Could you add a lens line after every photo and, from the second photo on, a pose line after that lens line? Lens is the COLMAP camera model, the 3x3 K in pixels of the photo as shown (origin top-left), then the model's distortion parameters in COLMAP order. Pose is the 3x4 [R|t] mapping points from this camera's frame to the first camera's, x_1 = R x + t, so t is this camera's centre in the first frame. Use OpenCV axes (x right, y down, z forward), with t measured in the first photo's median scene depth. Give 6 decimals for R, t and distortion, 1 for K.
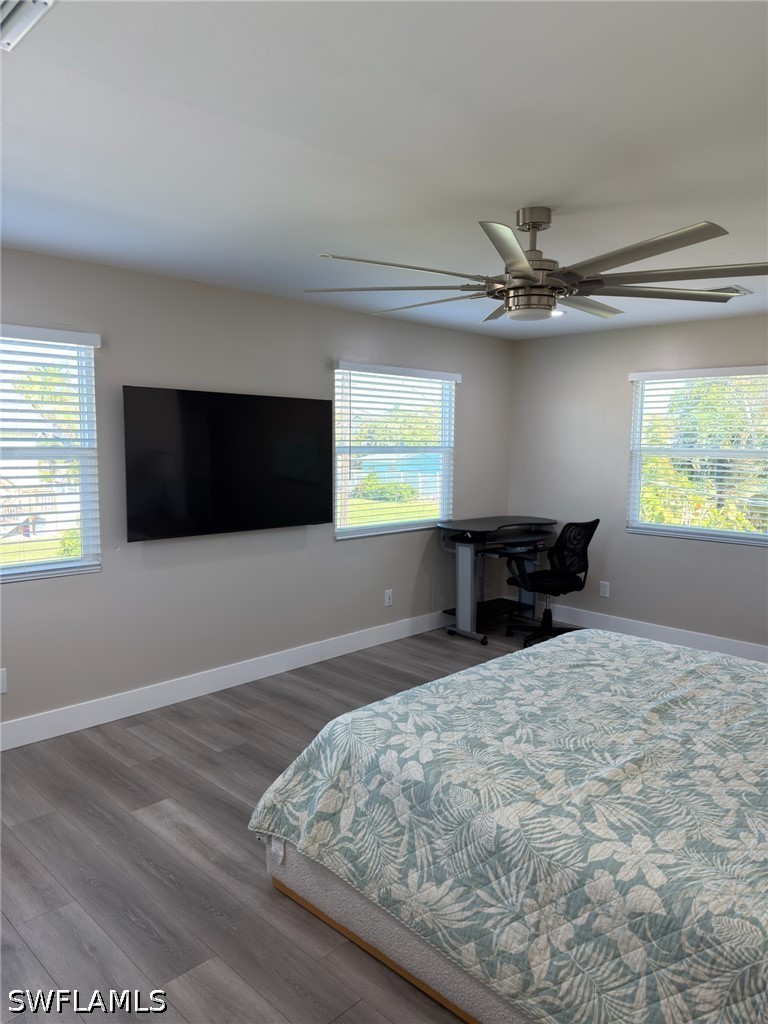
lens RADIAL K [[724.7, 0, 374.2], [0, 724.7, 511.0], [0, 0, 1]] dist [0.057395, -0.067476]
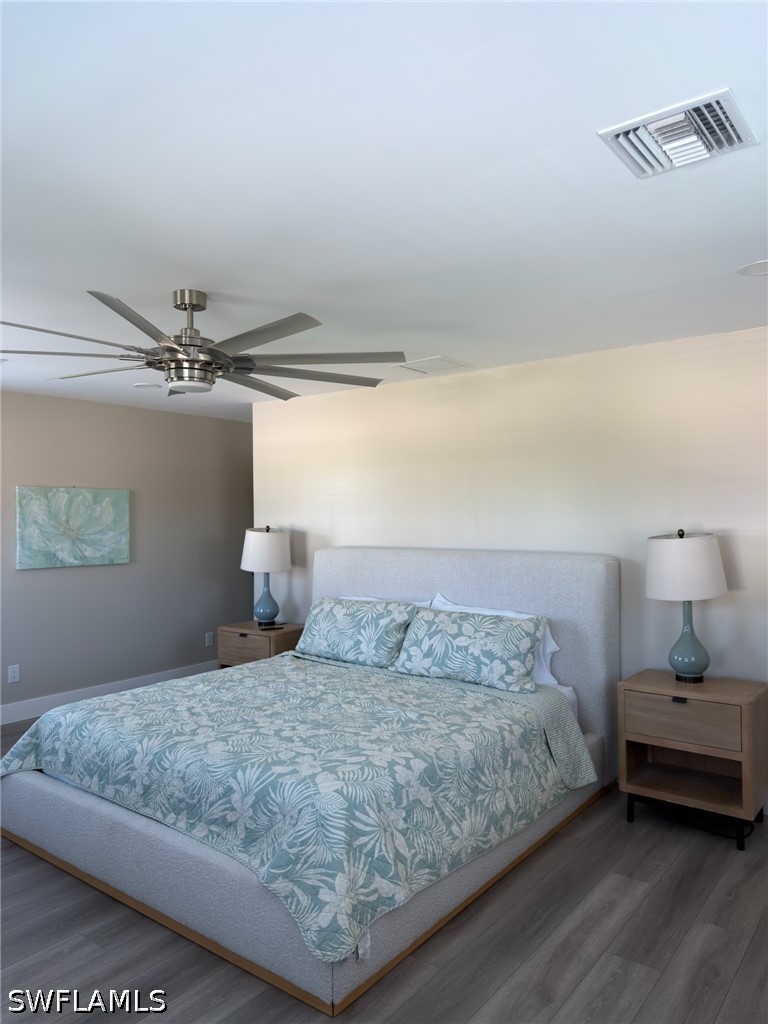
lens RADIAL K [[724.0, 0, 389.0], [0, 724.0, 507.1], [0, 0, 1]] dist [0.112137, -0.172066]
pose [[-0.122179, -0.006824, 0.992485, -1.006805], [0.105737, 0.994196, 0.019852, -0.099730], [-0.986860, 0.107368, -0.120748, 0.971797]]
